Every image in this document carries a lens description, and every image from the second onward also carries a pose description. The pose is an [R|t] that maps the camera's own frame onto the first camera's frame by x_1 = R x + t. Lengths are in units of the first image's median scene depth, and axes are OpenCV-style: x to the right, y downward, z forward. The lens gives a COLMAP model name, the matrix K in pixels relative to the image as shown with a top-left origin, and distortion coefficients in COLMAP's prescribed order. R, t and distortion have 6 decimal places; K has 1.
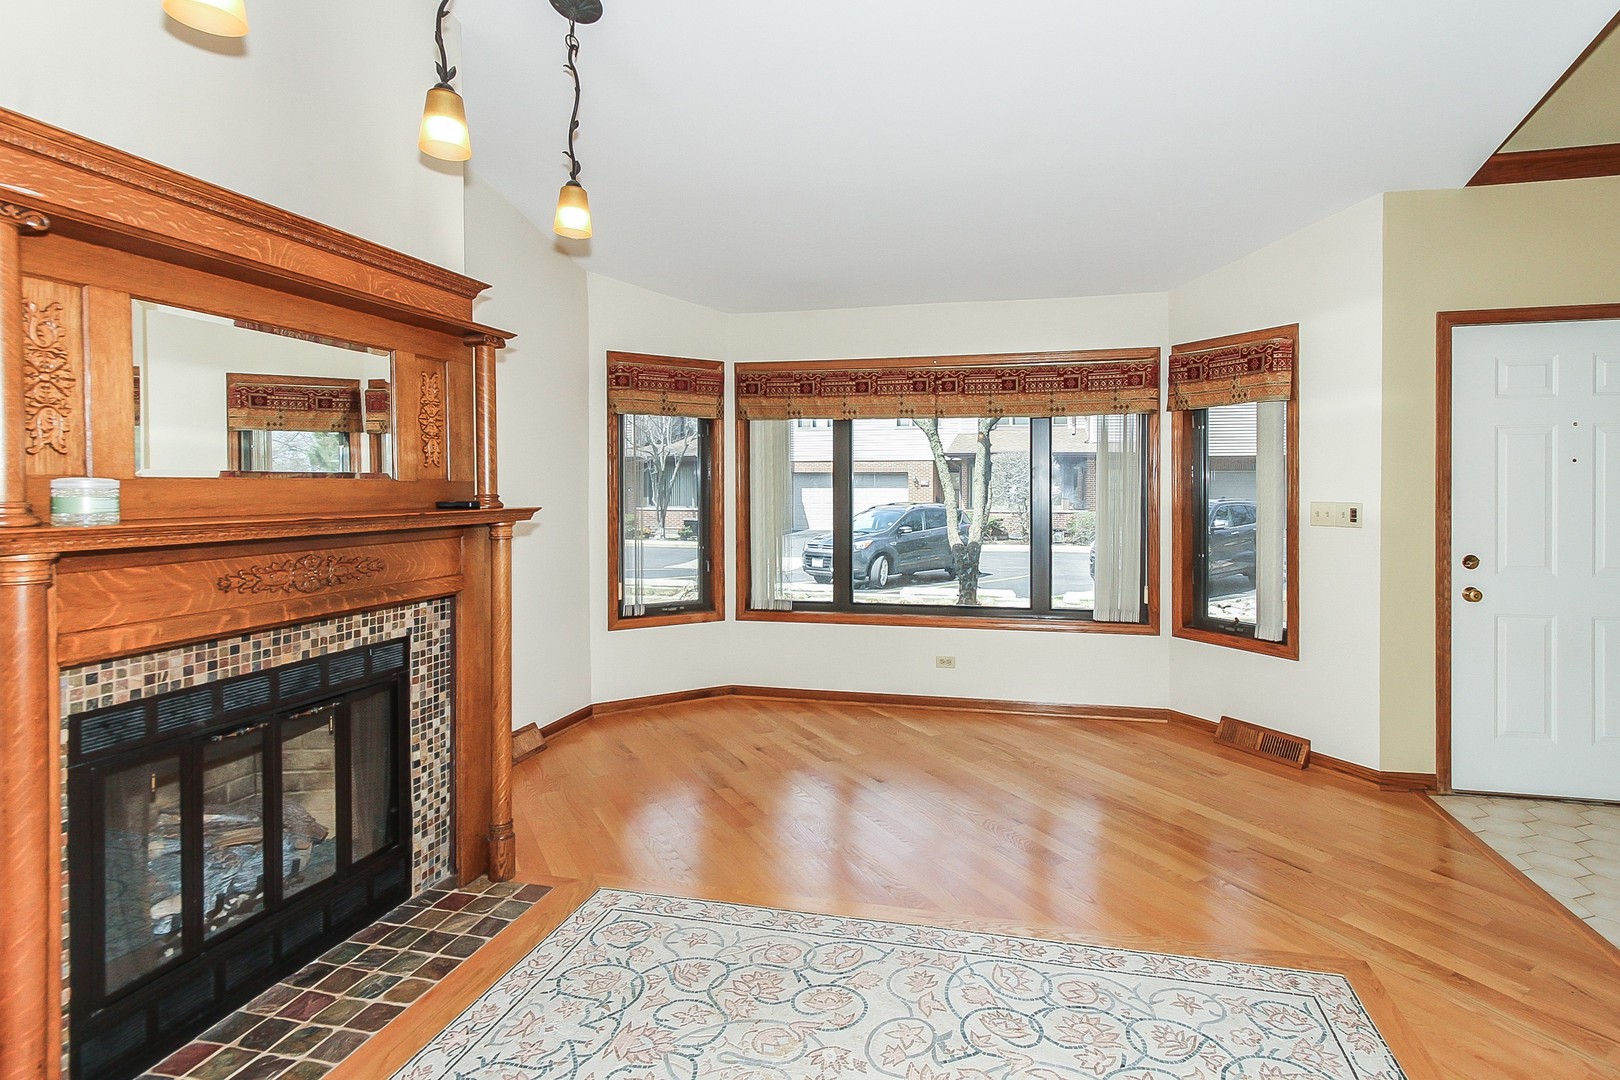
lens RADIAL K [[780.6, 0, 882.8], [0, 780.6, 502.8], [0, 0, 1]] dist [0.002767, 0.000017]
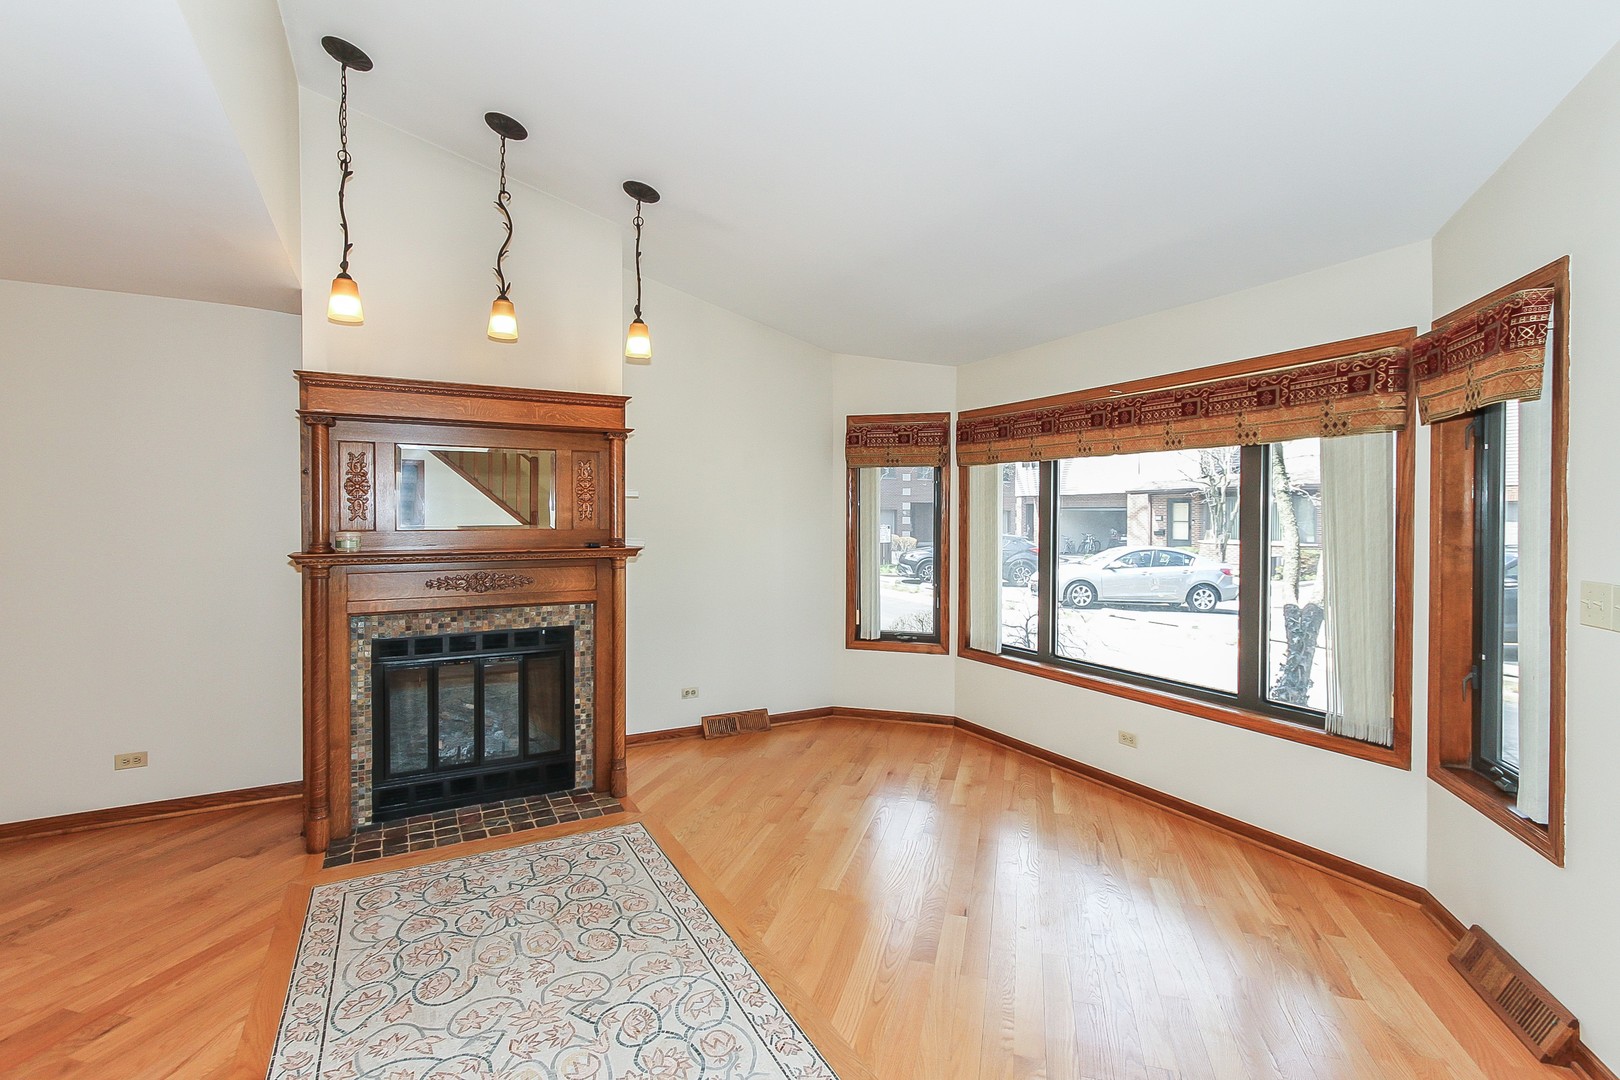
lens RADIAL K [[747.9, 0, 809.4], [0, 747.9, 526.8], [0, 0, 1]] dist [0.002880, 0.000589]
pose [[0.646520, 0.011921, -0.762804, 0.867970], [-0.017241, 0.999851, 0.001013, -0.042359], [0.762702, 0.012496, 0.646629, 0.366466]]
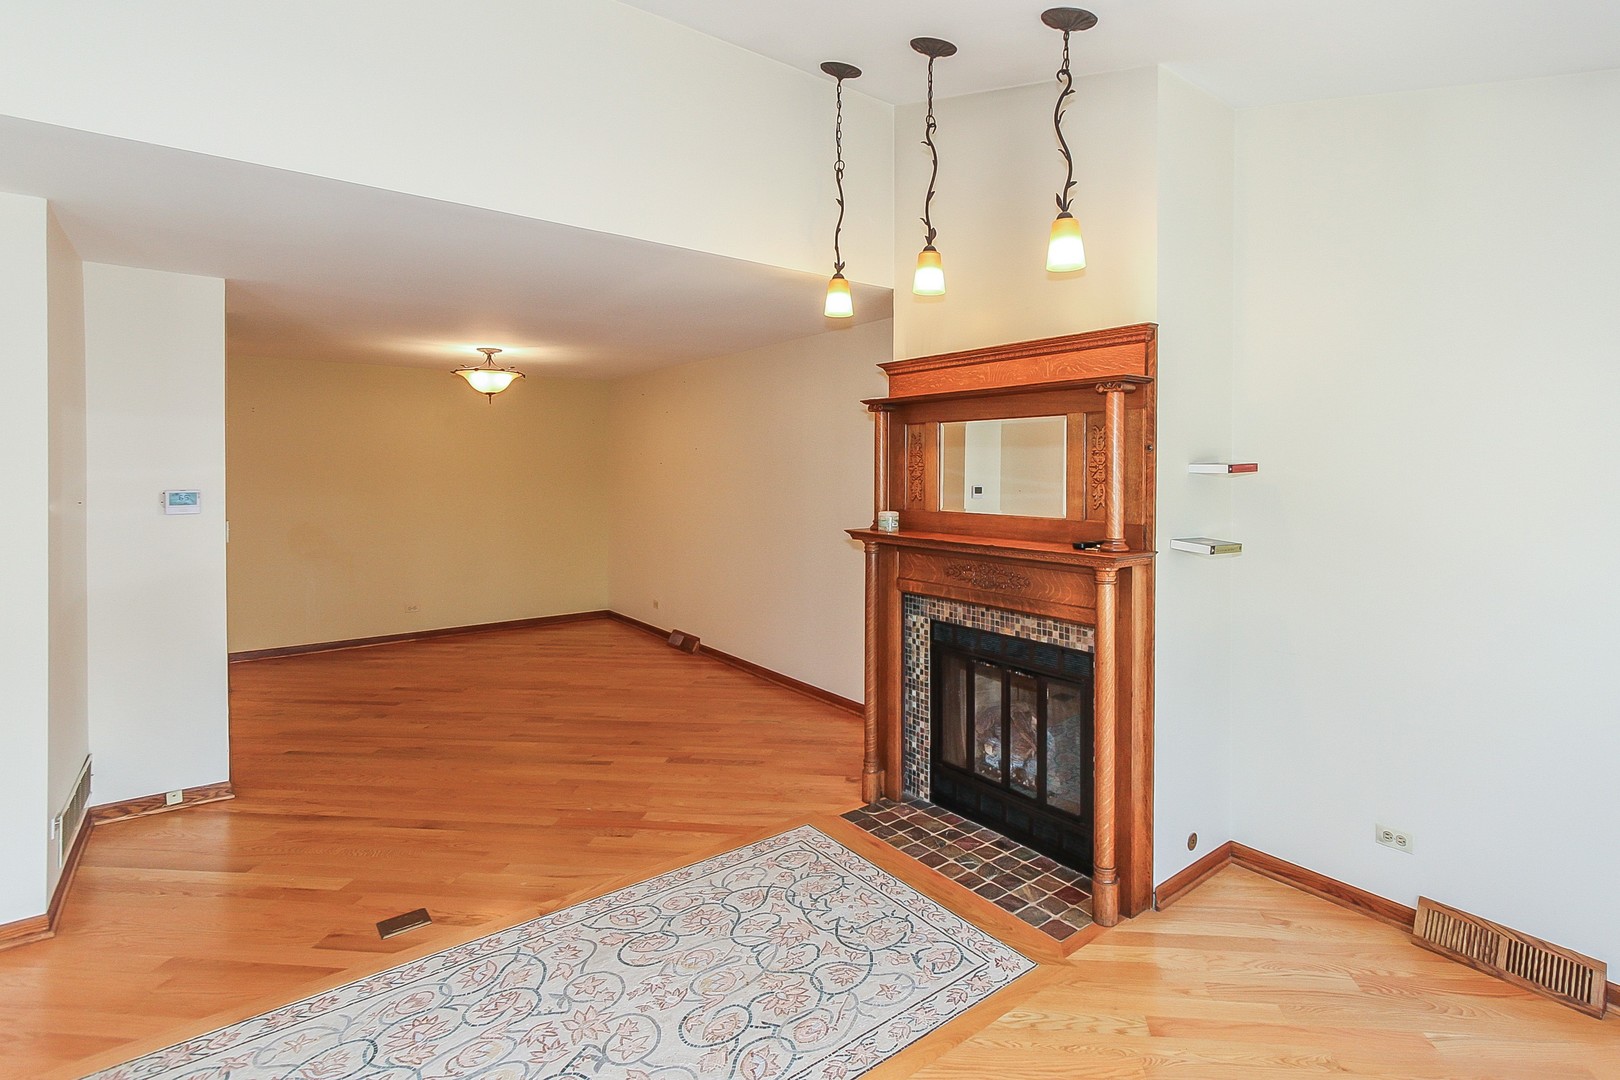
lens RADIAL K [[792.0, 0, 876.5], [0, 792.0, 478.9], [0, 0, 1]] dist [0.000532, 0.000615]
pose [[-0.629781, 0.009031, -0.776721, 0.504773], [-0.015366, 0.999592, 0.024082, -0.111879], [0.776621, 0.027101, -0.629385, 1.462831]]
